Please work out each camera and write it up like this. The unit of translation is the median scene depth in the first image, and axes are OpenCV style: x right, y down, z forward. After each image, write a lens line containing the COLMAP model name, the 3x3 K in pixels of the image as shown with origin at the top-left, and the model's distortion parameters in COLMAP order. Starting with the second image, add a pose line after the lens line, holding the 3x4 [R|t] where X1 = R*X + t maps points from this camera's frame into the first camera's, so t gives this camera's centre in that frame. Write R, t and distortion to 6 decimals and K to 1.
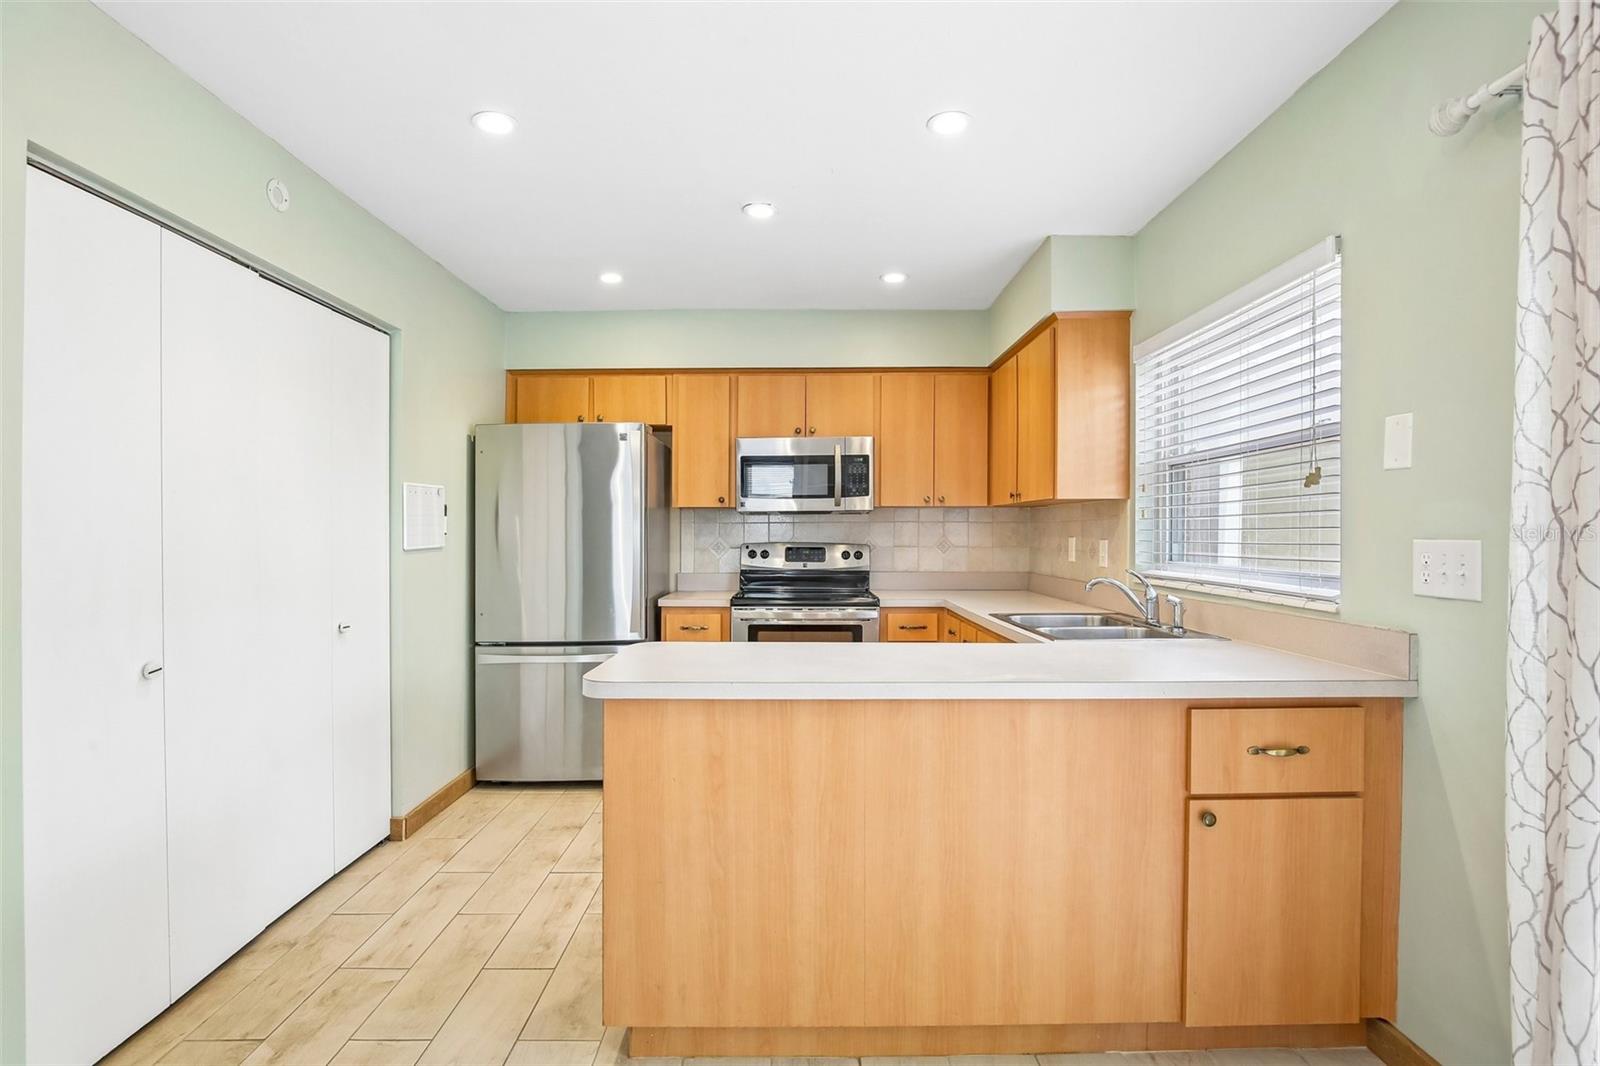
lens RADIAL K [[771.7, 0, 798.7], [0, 771.7, 528.3], [0, 0, 1]] dist [-0.022787, -0.000562]
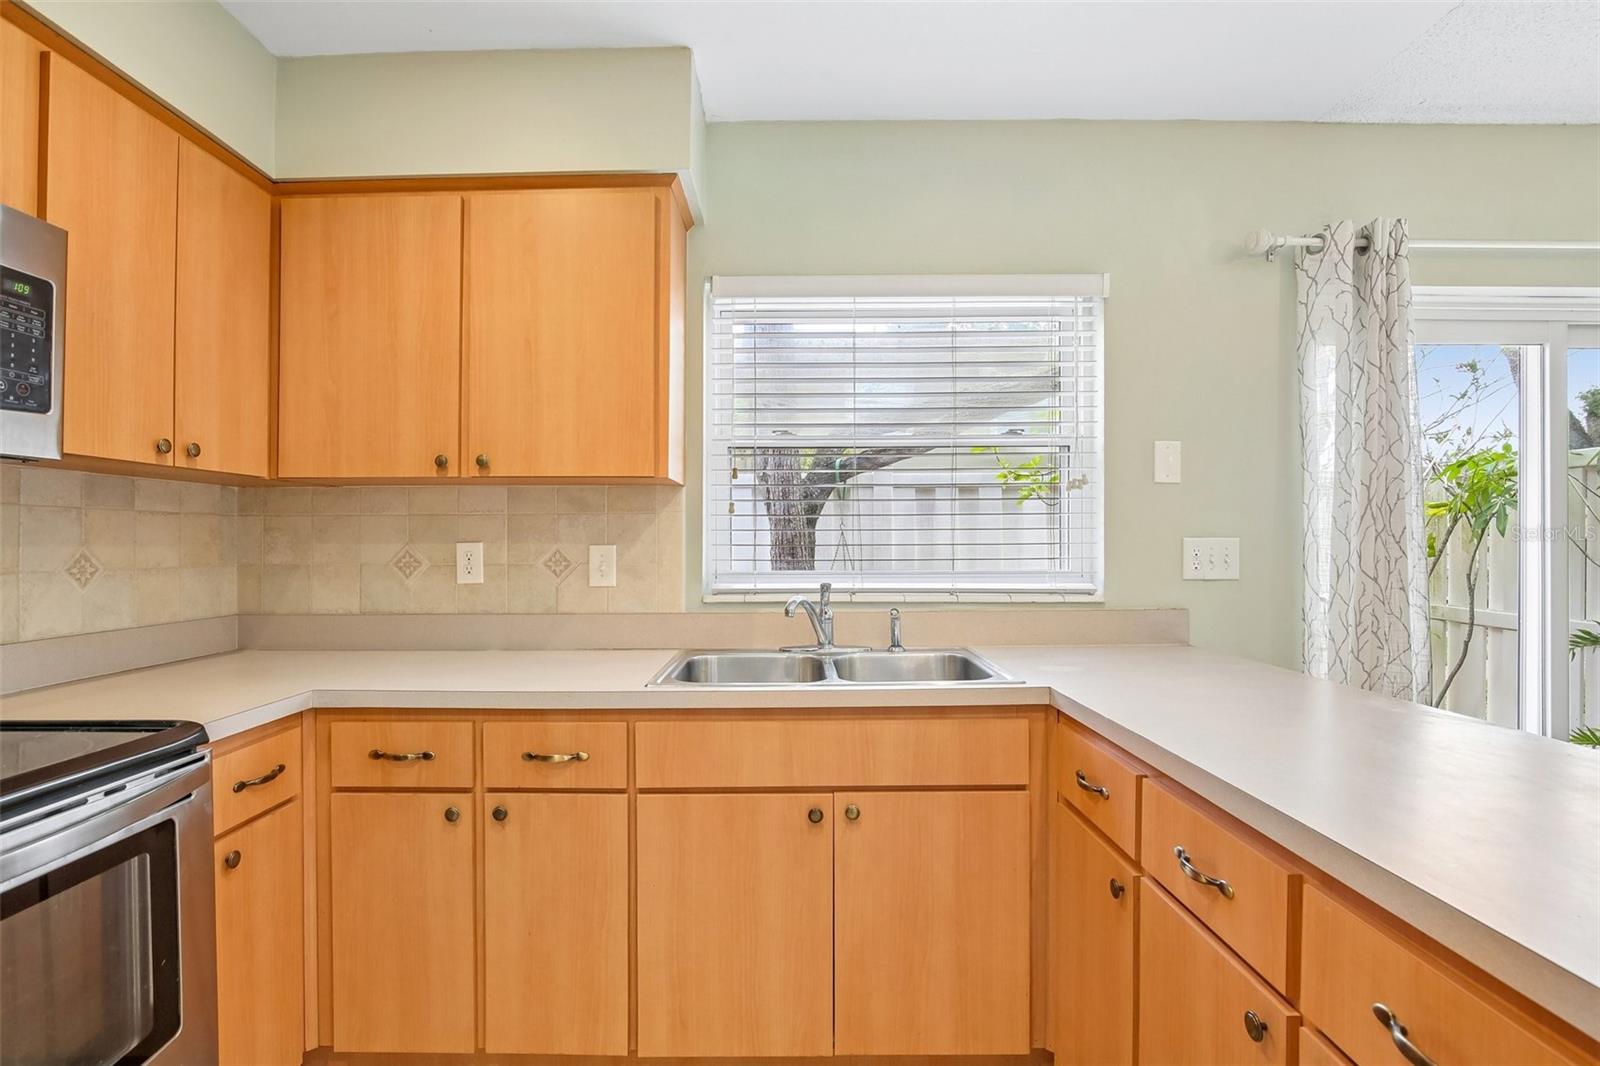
lens RADIAL K [[771.7, 0, 805.6], [0, 771.7, 540.5], [0, 0, 1]] dist [-0.022787, -0.000562]
pose [[0.002589, 0.000137, 0.999997, -0.252465], [-0.003053, 0.999995, -0.000129, 0.009921], [-0.999992, -0.003052, 0.002589, 0.787265]]
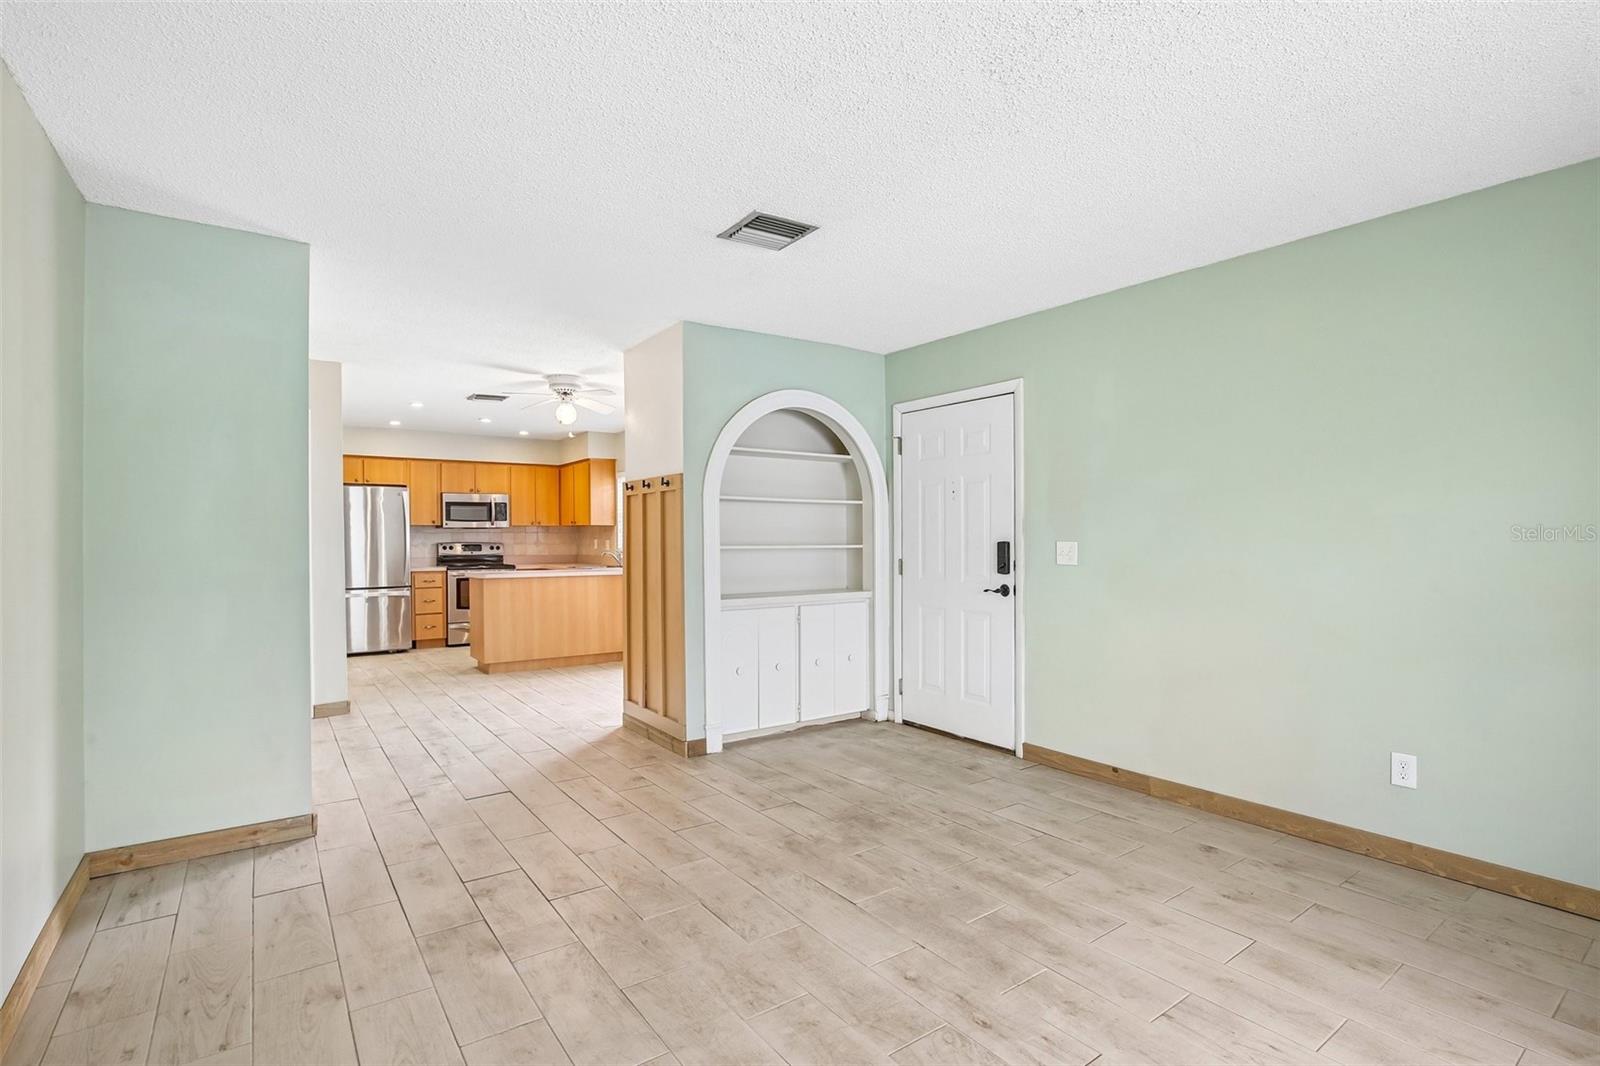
lens RADIAL K [[771.7, 0, 801.9], [0, 771.7, 554.0], [0, 0, 1]] dist [-0.022787, -0.000562]
pose [[0.815276, -0.012087, 0.578946, -0.580013], [-0.003921, 0.999644, 0.026392, -0.009454], [-0.579059, -0.023786, 0.814939, -1.515583]]
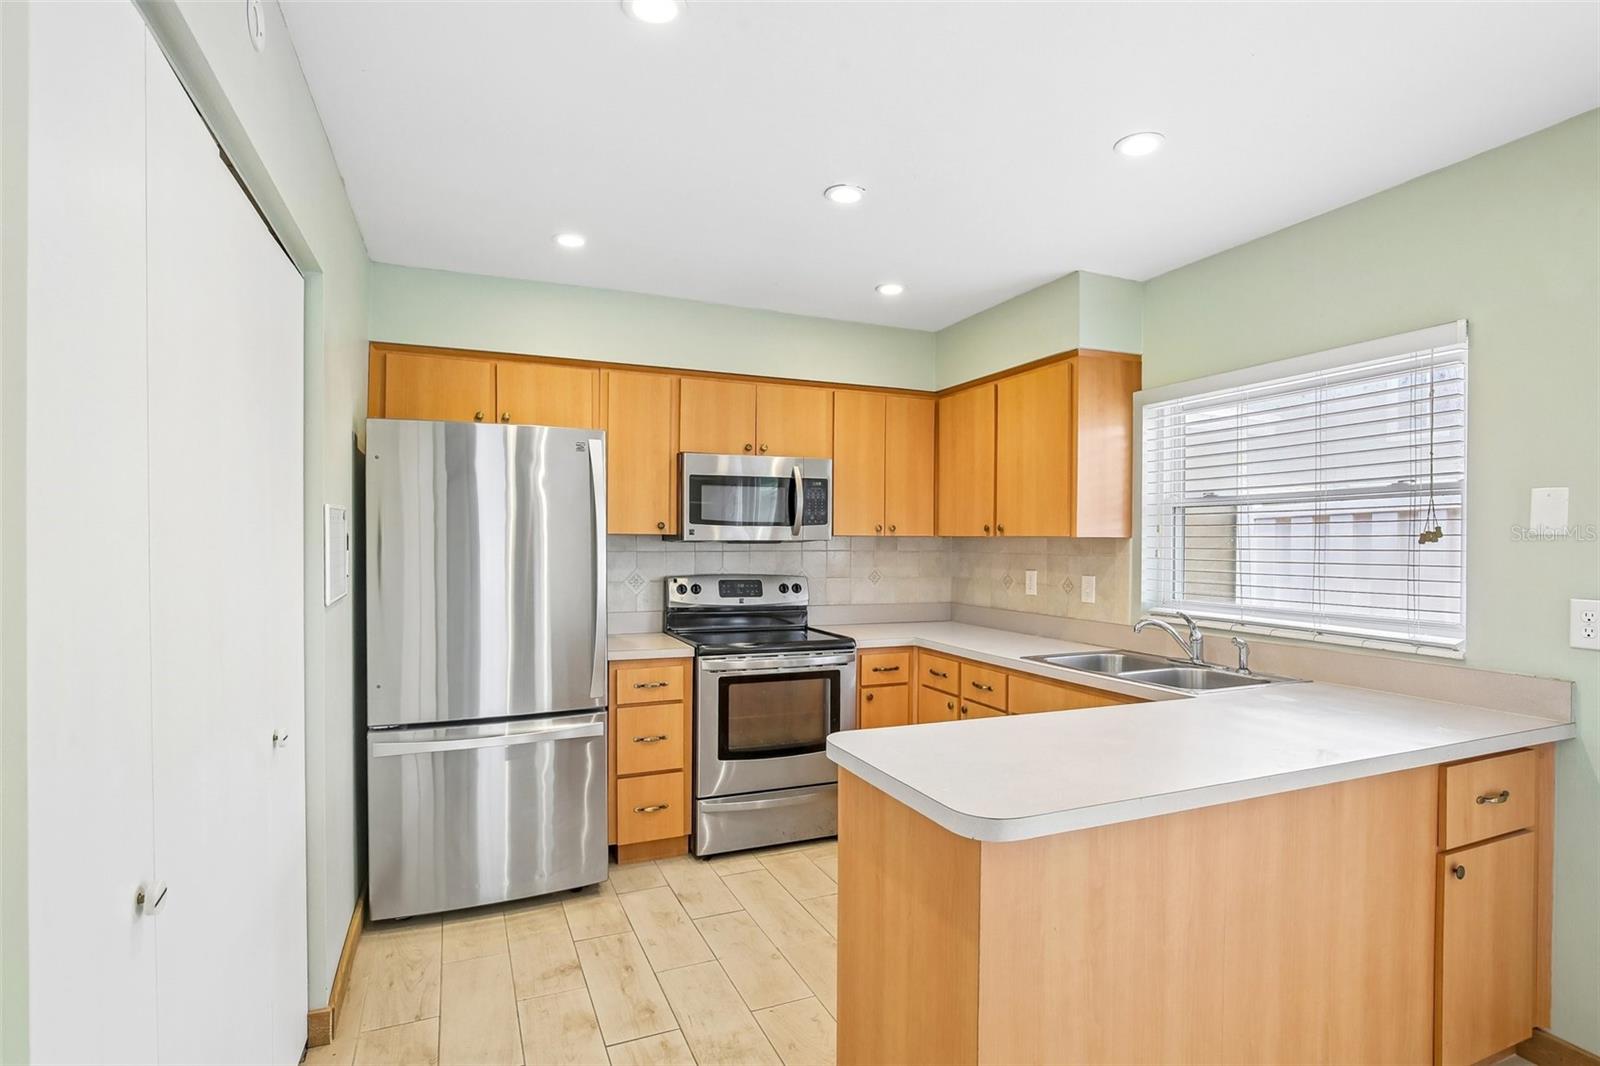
lens RADIAL K [[771.7, 0, 798.8], [0, 771.7, 548.4], [0, 0, 1]] dist [-0.022787, -0.000562]
pose [[0.918678, 0.003595, 0.394990, -0.342760], [-0.010815, 0.999813, 0.016053, -0.032393], [-0.394858, -0.019019, 0.918545, 0.205745]]
